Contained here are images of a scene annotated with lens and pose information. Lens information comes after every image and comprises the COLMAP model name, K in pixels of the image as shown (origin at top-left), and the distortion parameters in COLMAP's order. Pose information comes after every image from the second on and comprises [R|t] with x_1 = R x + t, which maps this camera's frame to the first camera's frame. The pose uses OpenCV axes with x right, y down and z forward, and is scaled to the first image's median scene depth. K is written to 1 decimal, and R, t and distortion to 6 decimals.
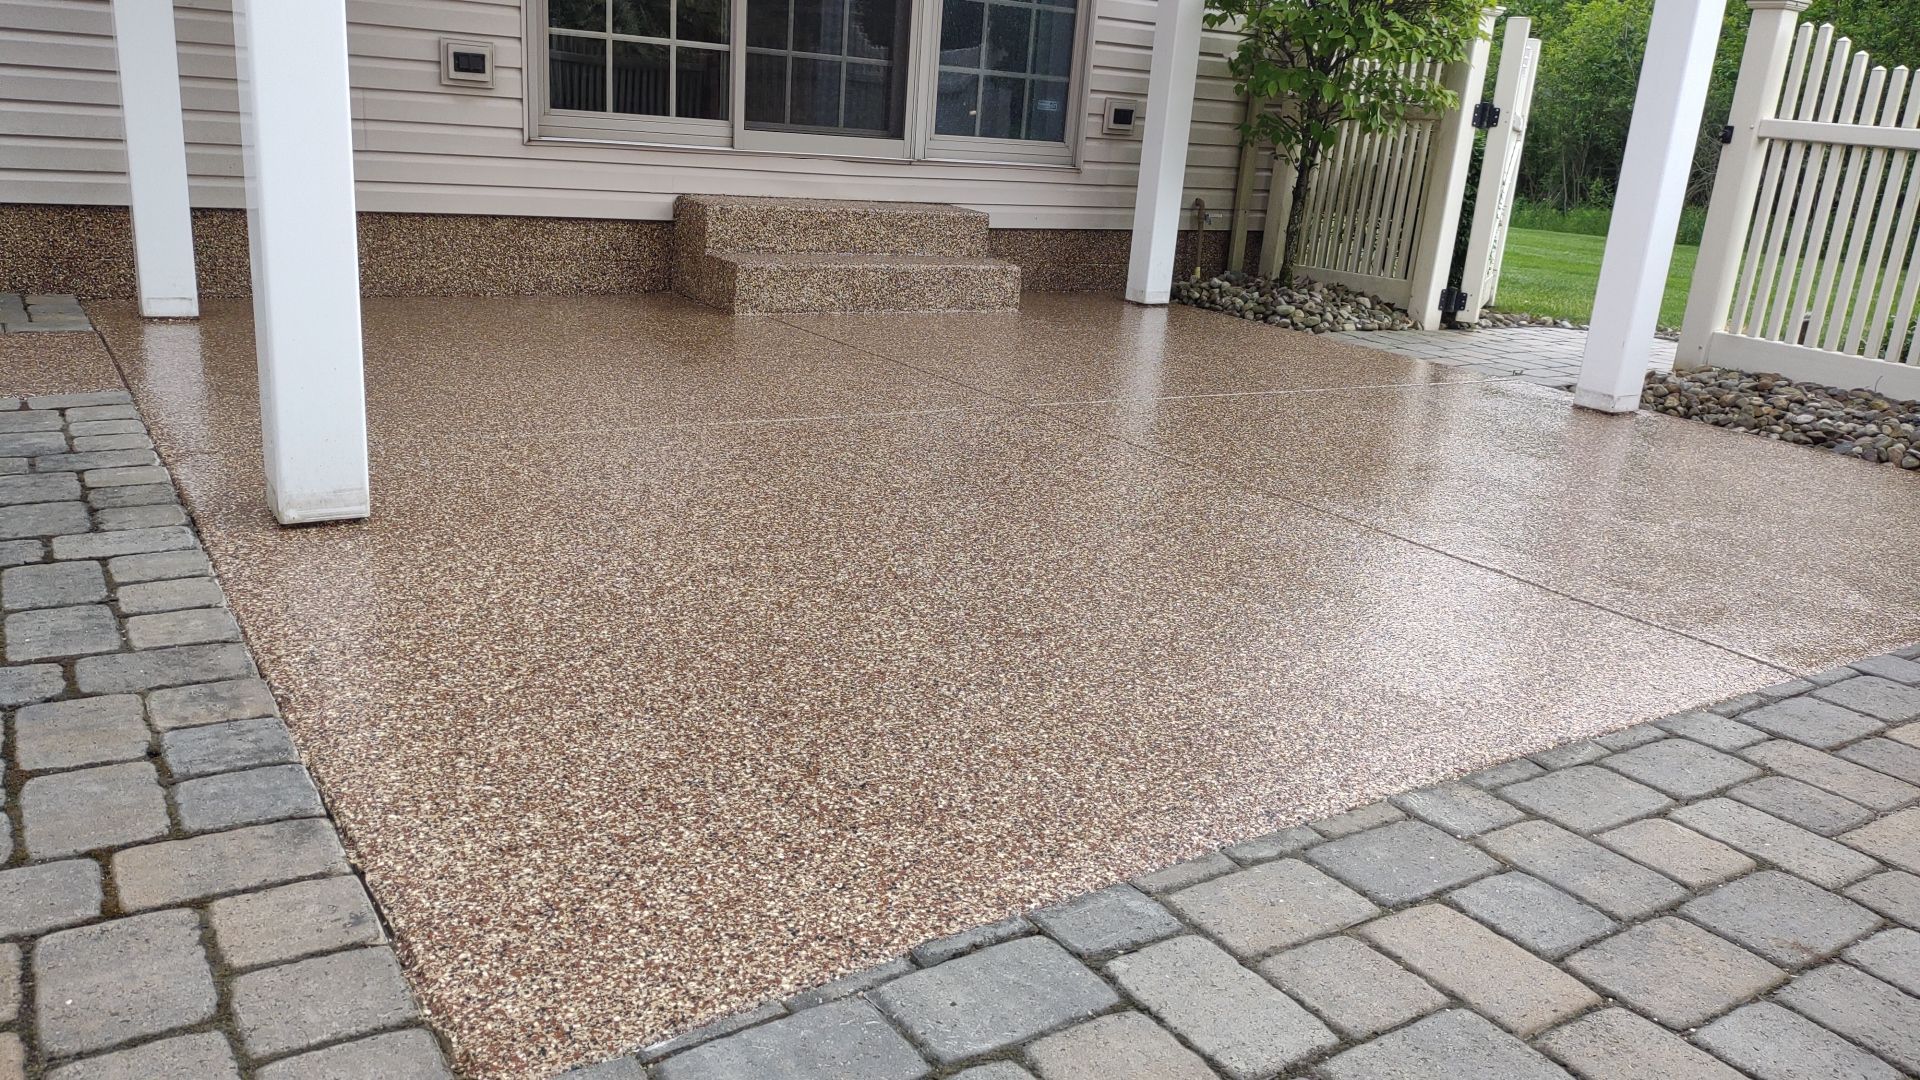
lens RADIAL K [[1405.4, 0, 924.4], [0, 1405.4, 534.7], [0, 0, 1]] dist [0.034283, -0.029758]
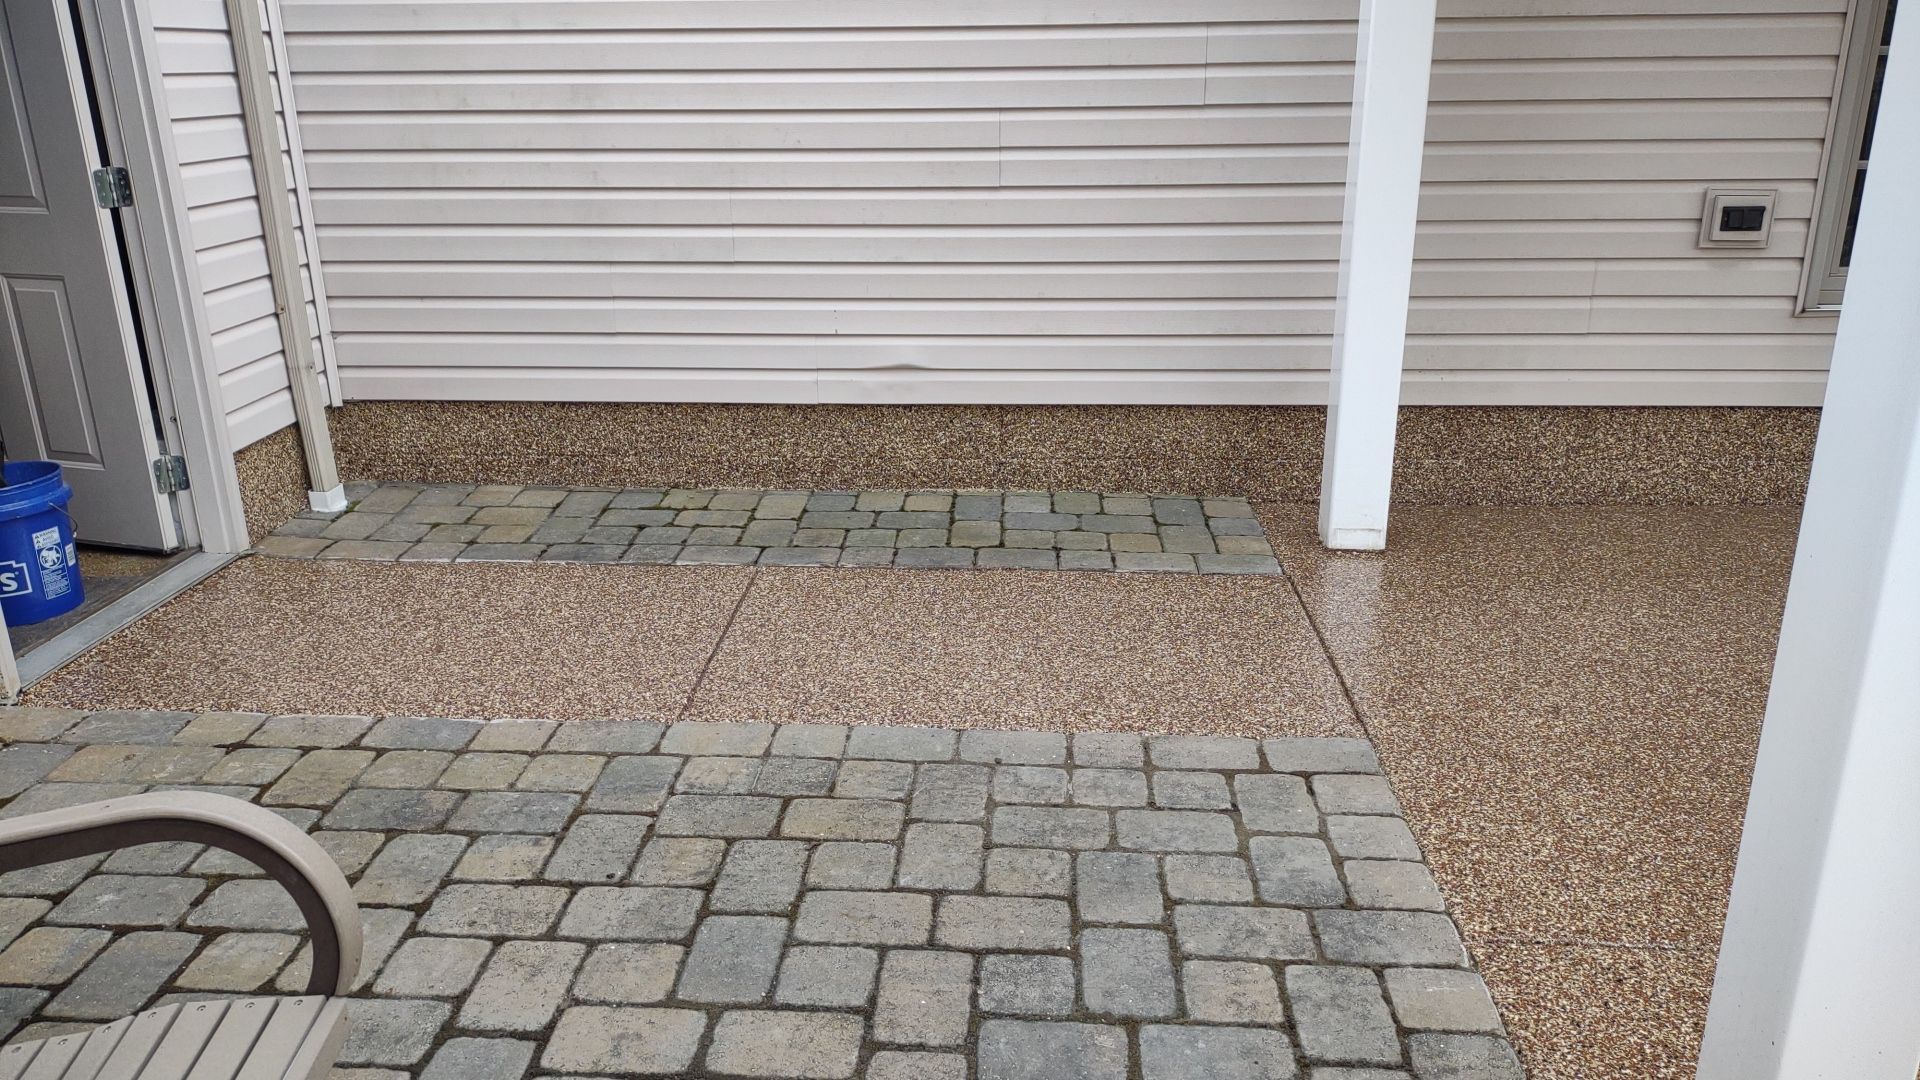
lens RADIAL K [[1405.4, 0, 958.2], [0, 1405.4, 533.7], [0, 0, 1]] dist [0.034283, -0.029758]
pose [[0.805323, 0.118132, -0.580947, -0.150610], [-0.110917, 0.992665, 0.048096, -0.117788], [0.582367, 0.025704, 0.812519, 0.103562]]
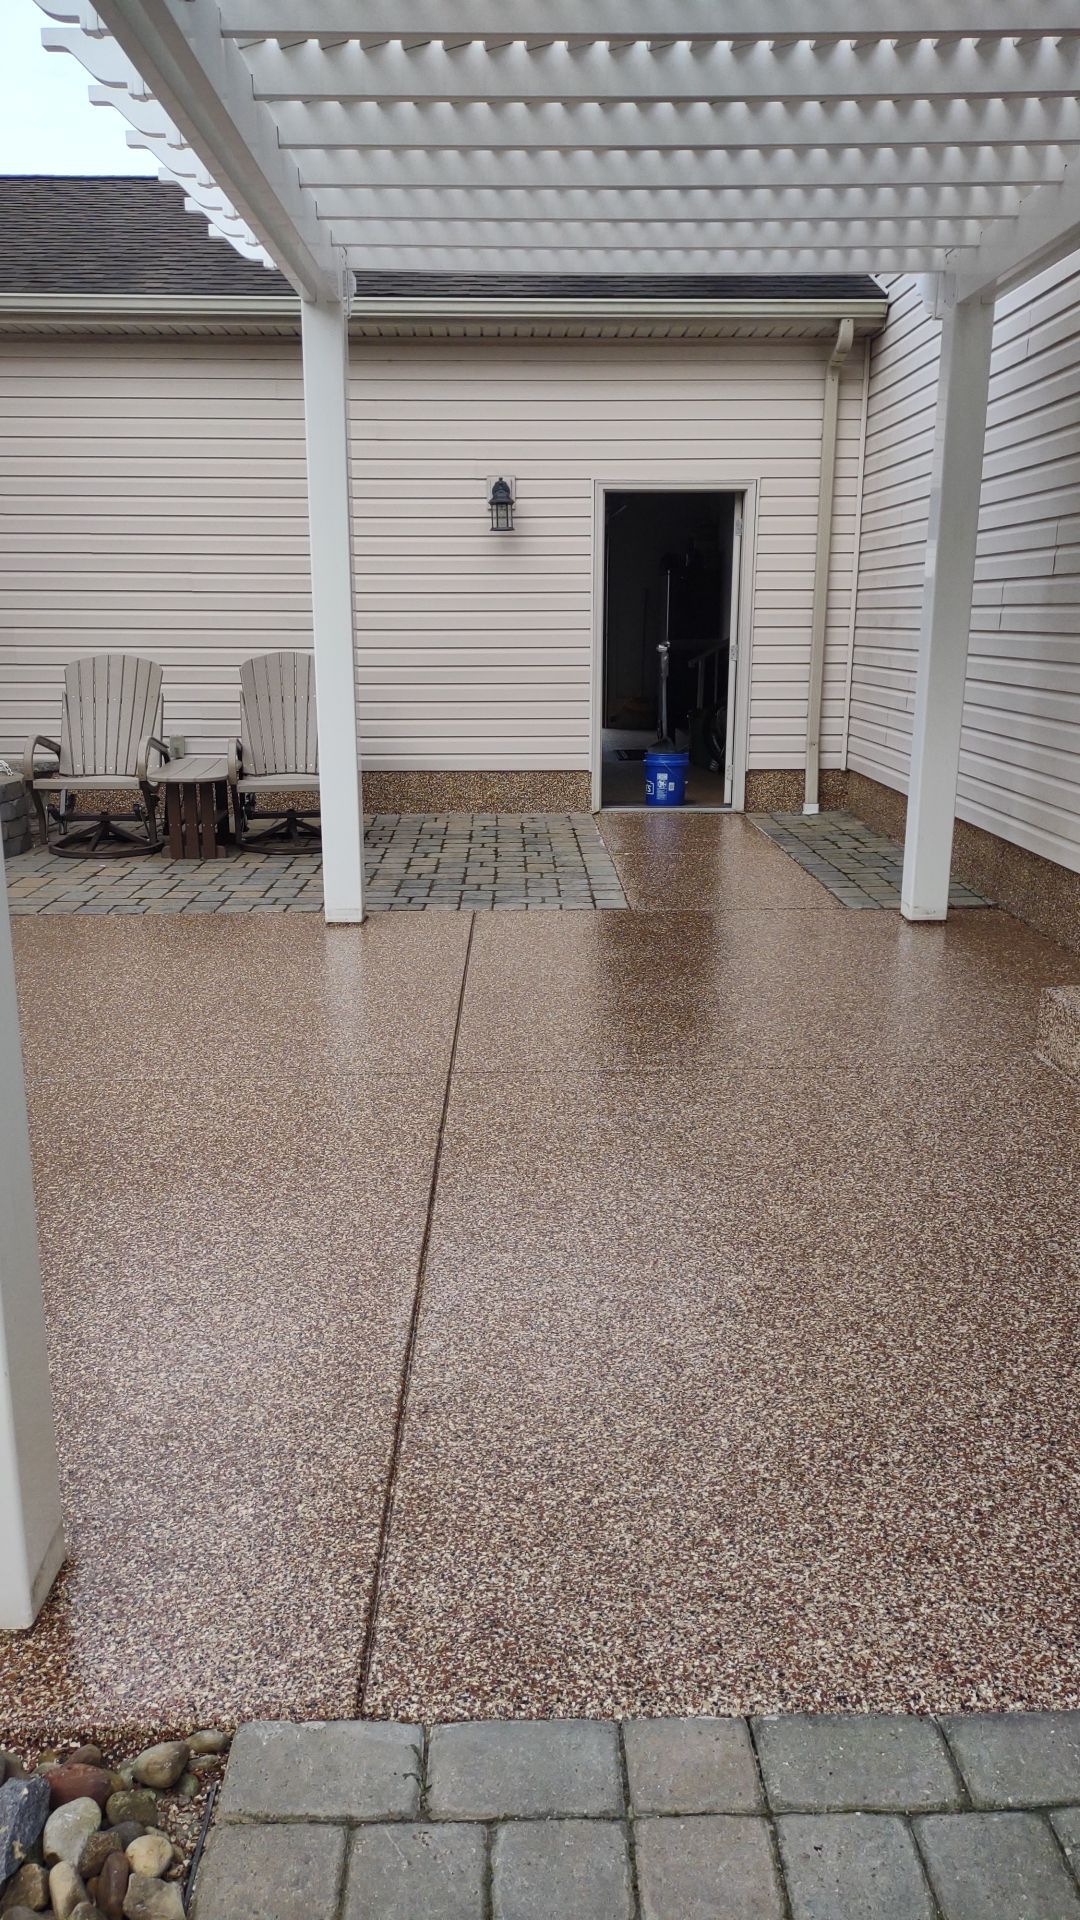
lens RADIAL K [[1405.4, 0, 526.8], [0, 1405.4, 963.6], [0, 0, 1]] dist [0.034283, -0.029758]
pose [[-0.516011, 0.138663, -0.845284, 0.449448], [-0.283055, 0.903773, 0.321051, -0.270167], [0.808463, 0.404928, -0.427108, 0.777602]]
